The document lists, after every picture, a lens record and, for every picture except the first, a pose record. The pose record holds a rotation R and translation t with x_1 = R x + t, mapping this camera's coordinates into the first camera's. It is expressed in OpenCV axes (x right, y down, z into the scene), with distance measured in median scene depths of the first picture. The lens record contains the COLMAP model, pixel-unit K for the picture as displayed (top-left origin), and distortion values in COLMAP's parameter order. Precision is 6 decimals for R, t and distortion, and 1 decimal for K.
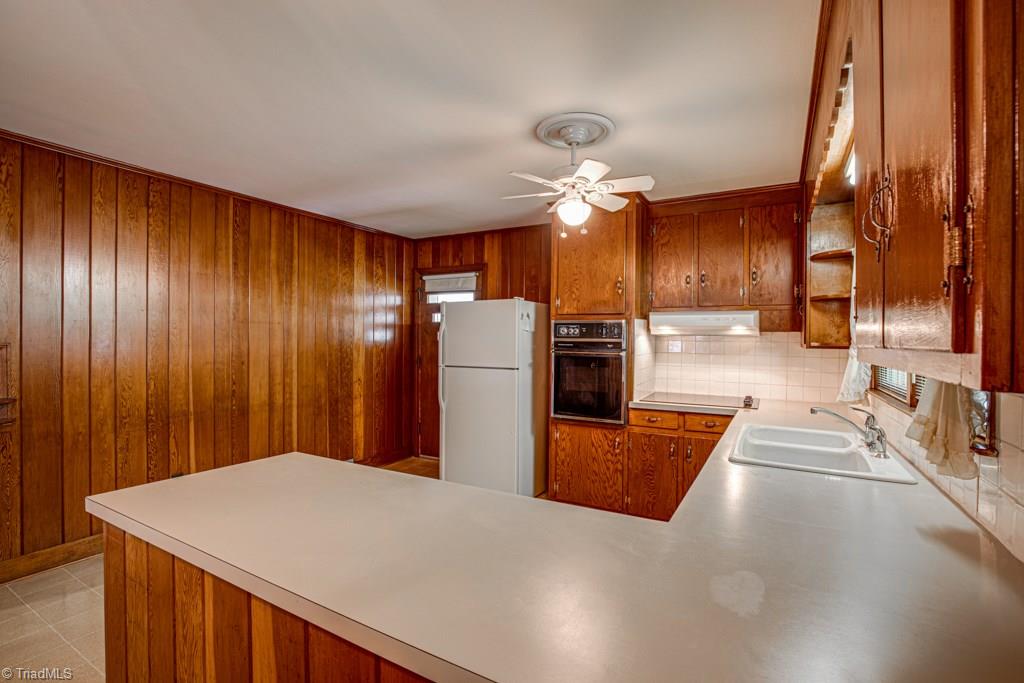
lens RADIAL K [[467.7, 0, 512.0], [0, 467.7, 341.5], [0, 0, 1]] dist [-0.000473, 0.000084]
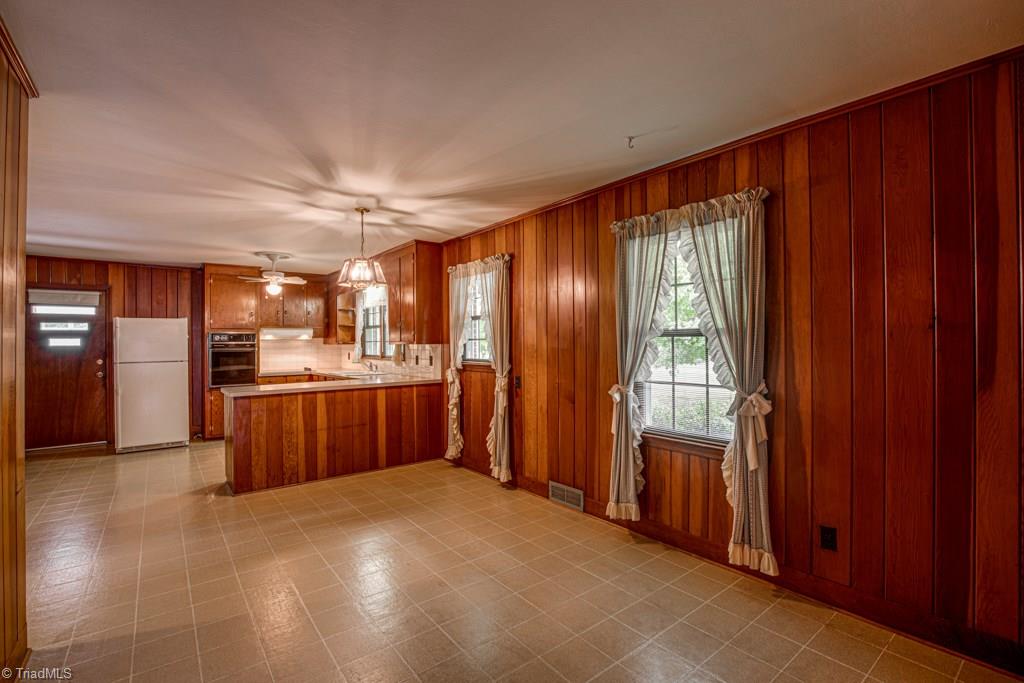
lens RADIAL K [[467.7, 0, 512.0], [0, 467.7, 341.5], [0, 0, 1]] dist [-0.000473, 0.000084]
pose [[0.376150, -0.014690, 0.926442, -1.055705], [0.016473, 0.999822, 0.009166, -0.006938], [-0.926412, 0.011814, 0.376325, -0.662249]]
